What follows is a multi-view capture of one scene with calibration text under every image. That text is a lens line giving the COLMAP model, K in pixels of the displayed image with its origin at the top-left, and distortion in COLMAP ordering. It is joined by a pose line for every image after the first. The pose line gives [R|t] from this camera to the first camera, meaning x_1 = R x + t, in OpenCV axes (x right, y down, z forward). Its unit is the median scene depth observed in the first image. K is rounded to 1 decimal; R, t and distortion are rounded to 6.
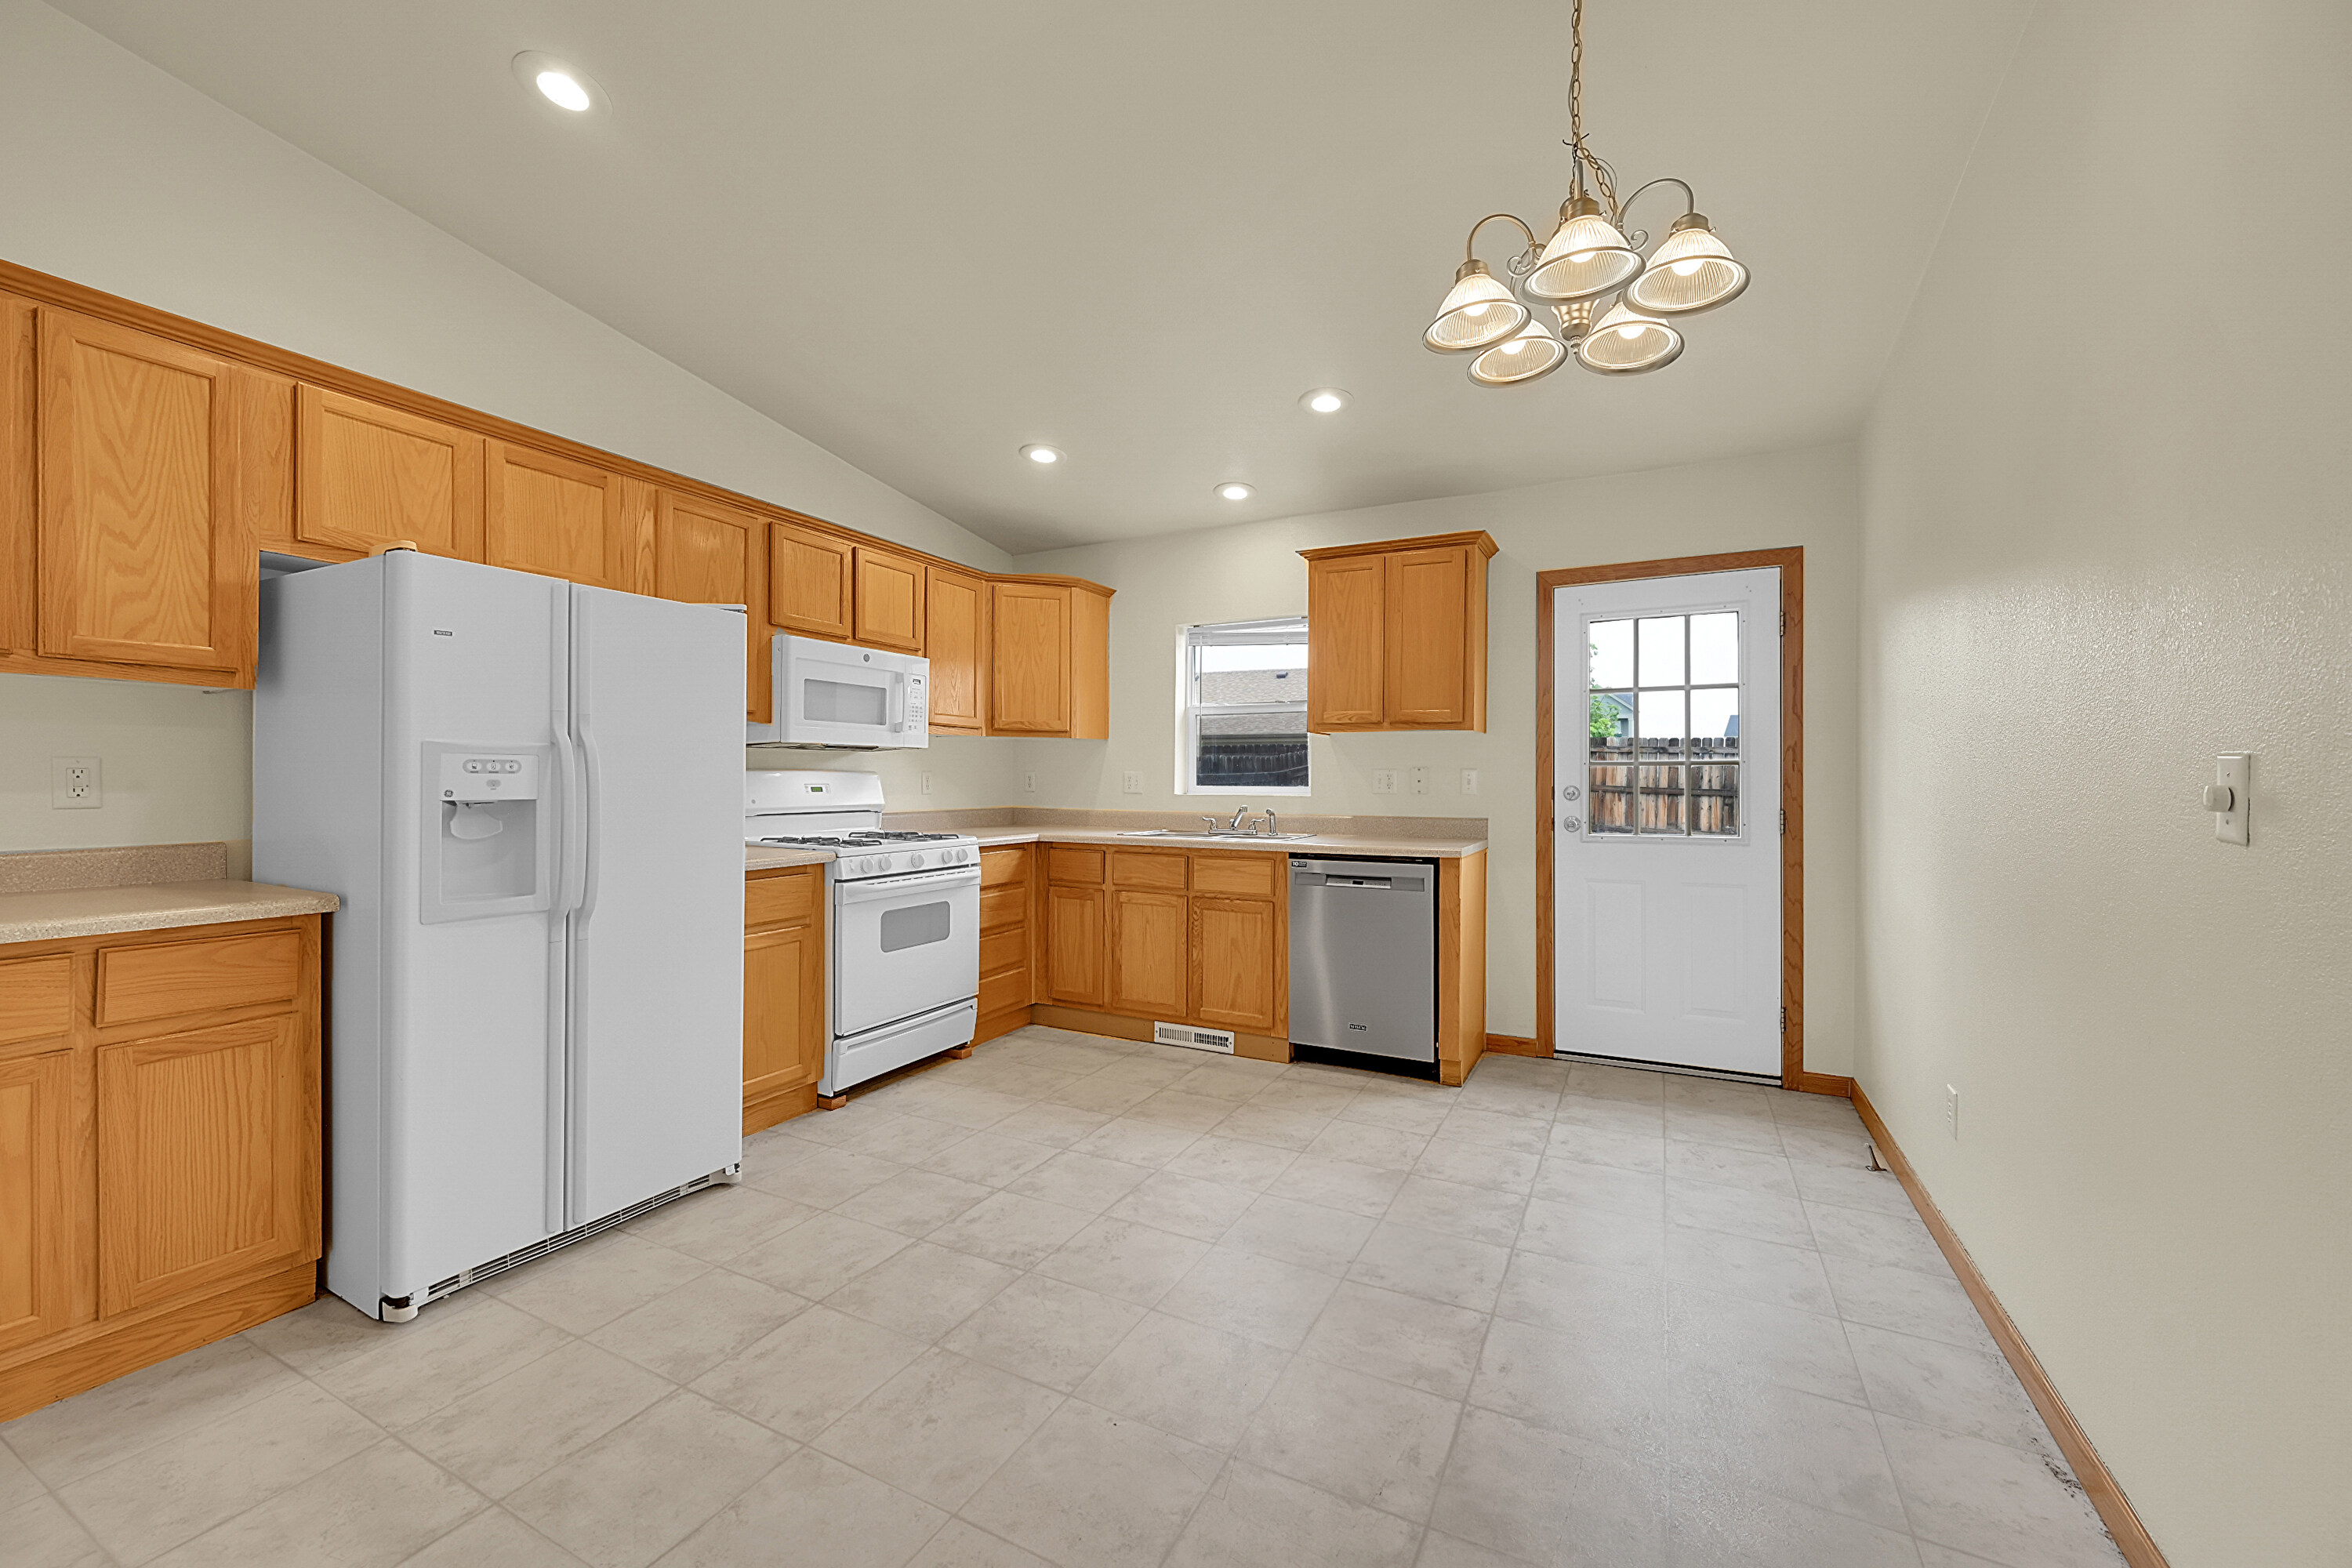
lens RADIAL K [[932.0, 0, 1176.0], [0, 932.0, 784.0], [0, 0, 1]] dist [0.000915, 0.000186]
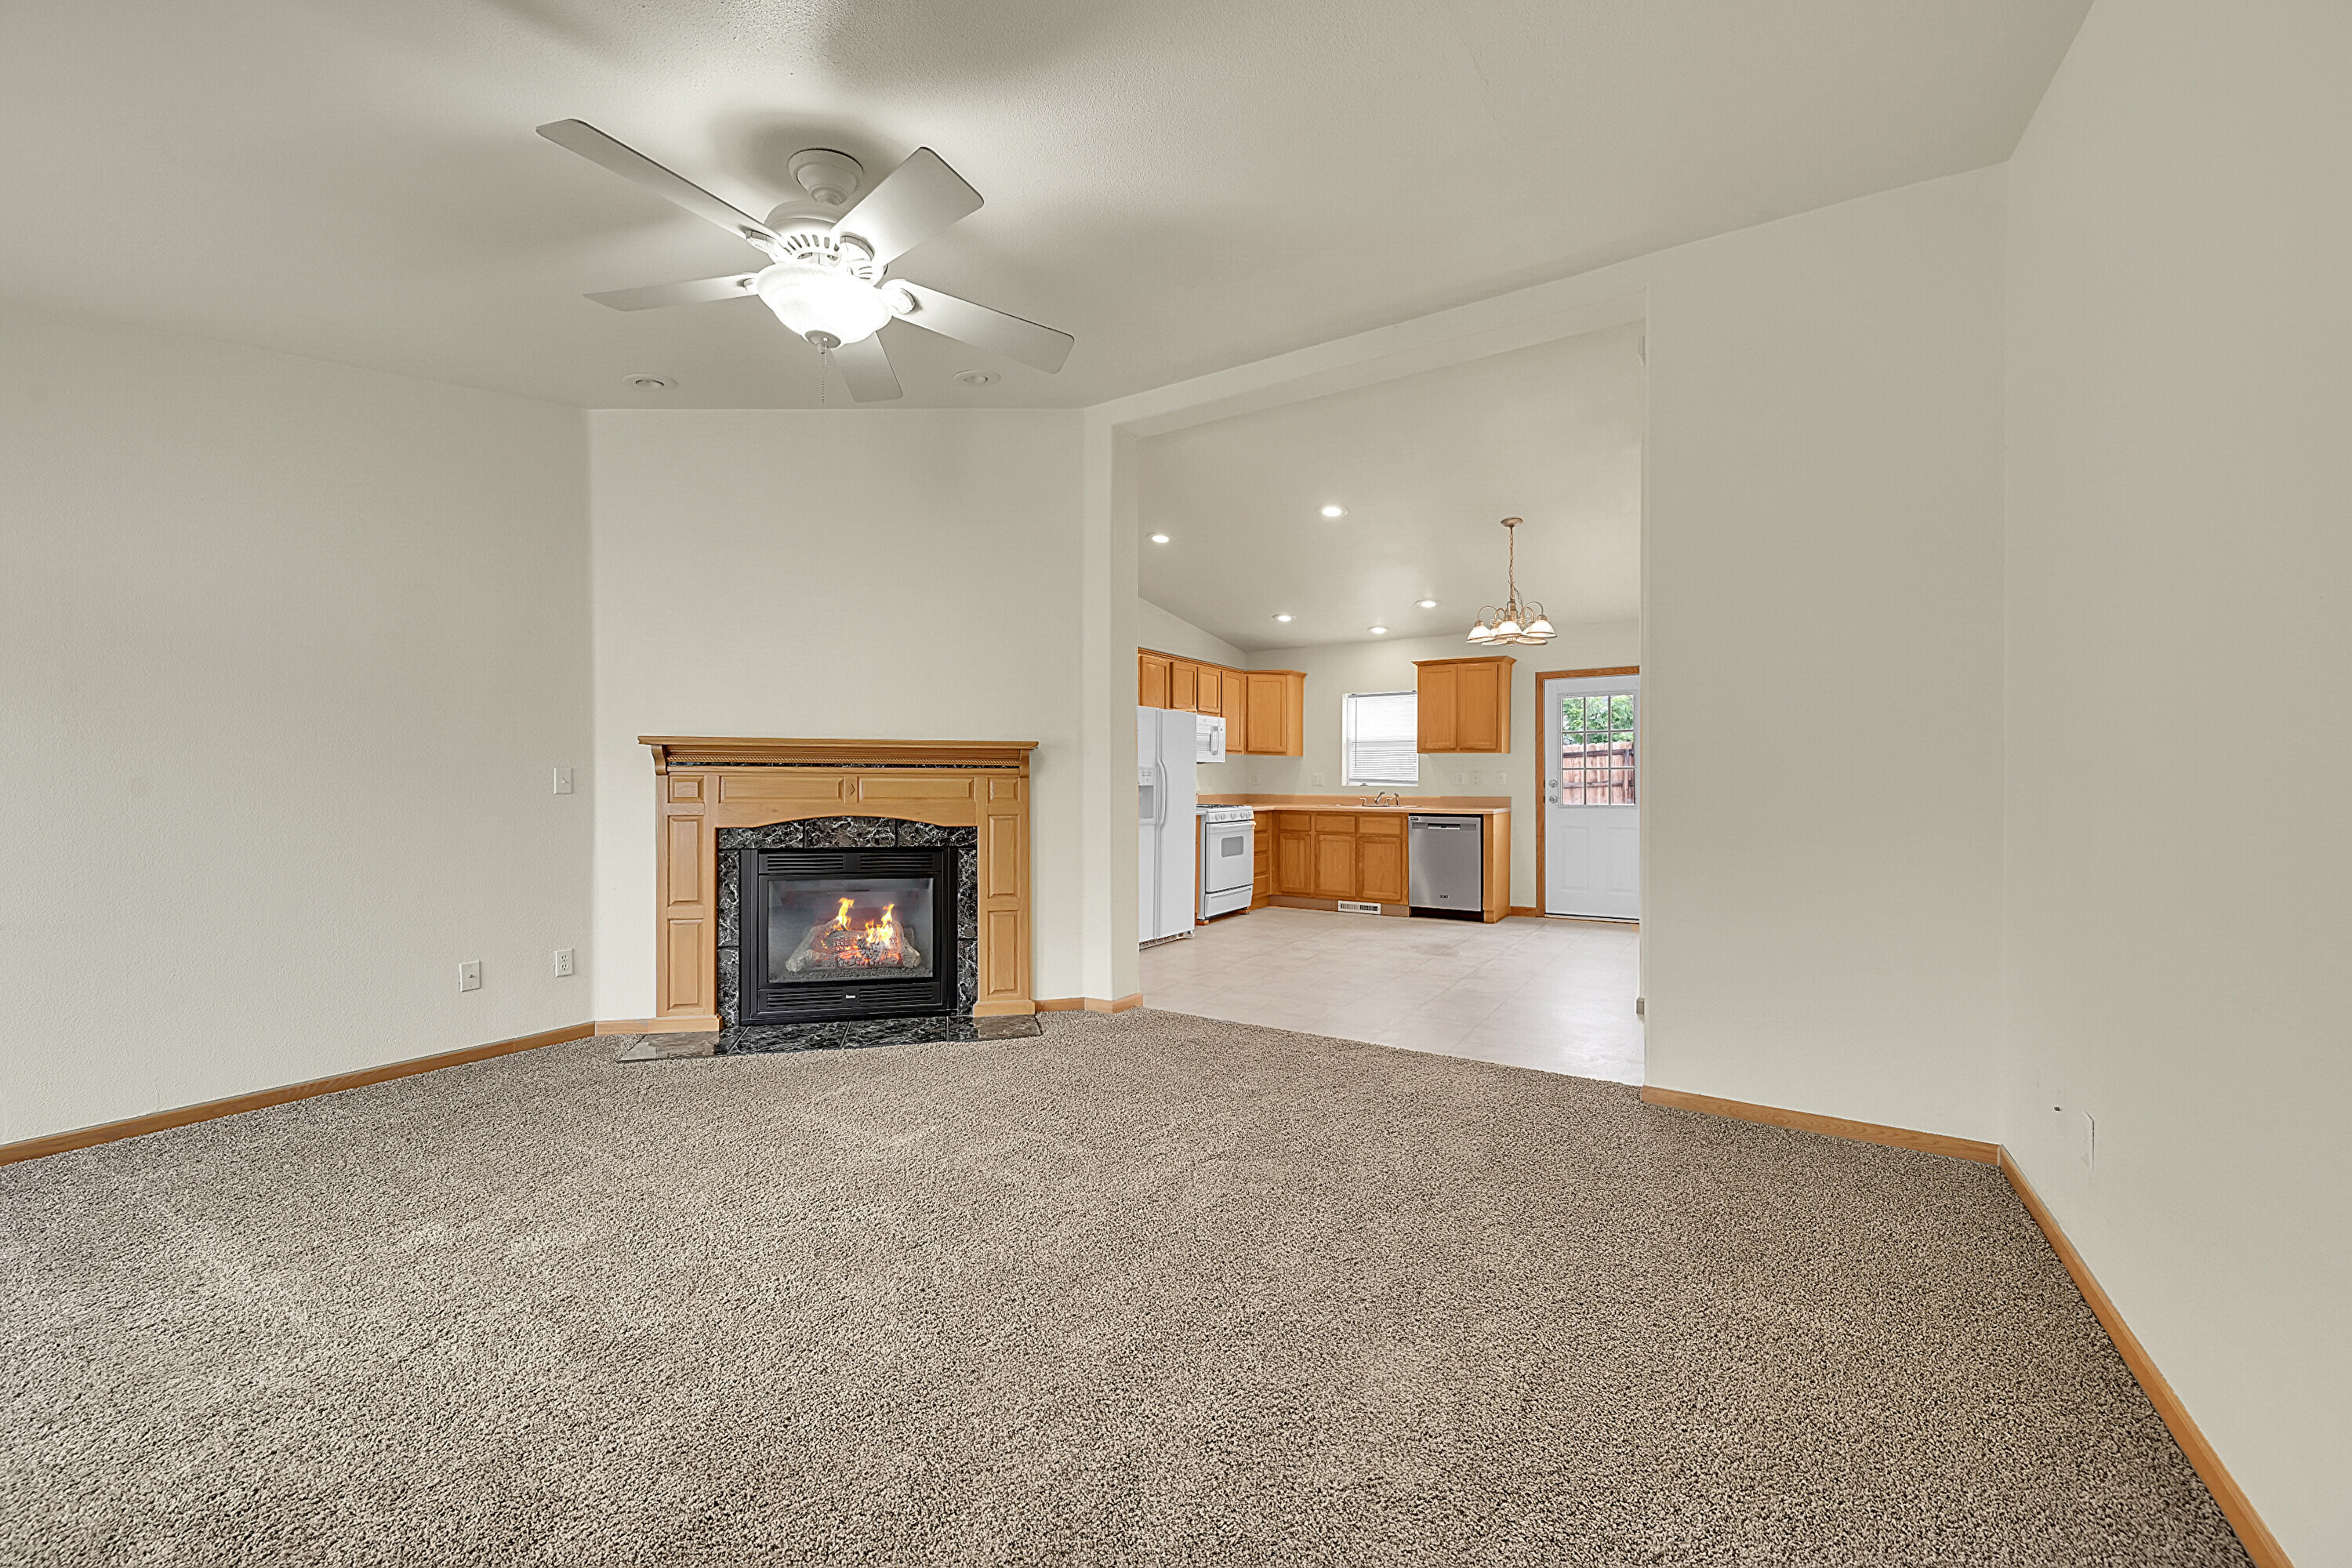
lens RADIAL K [[932.0, 0, 1176.0], [0, 932.0, 784.0], [0, 0, 1]] dist [0.000915, 0.000186]
pose [[0.996461, -0.003677, -0.083973, -0.207376], [0.003674, 0.999993, -0.000187, 0.008080], [0.083973, -0.000122, 0.996468, -1.034257]]
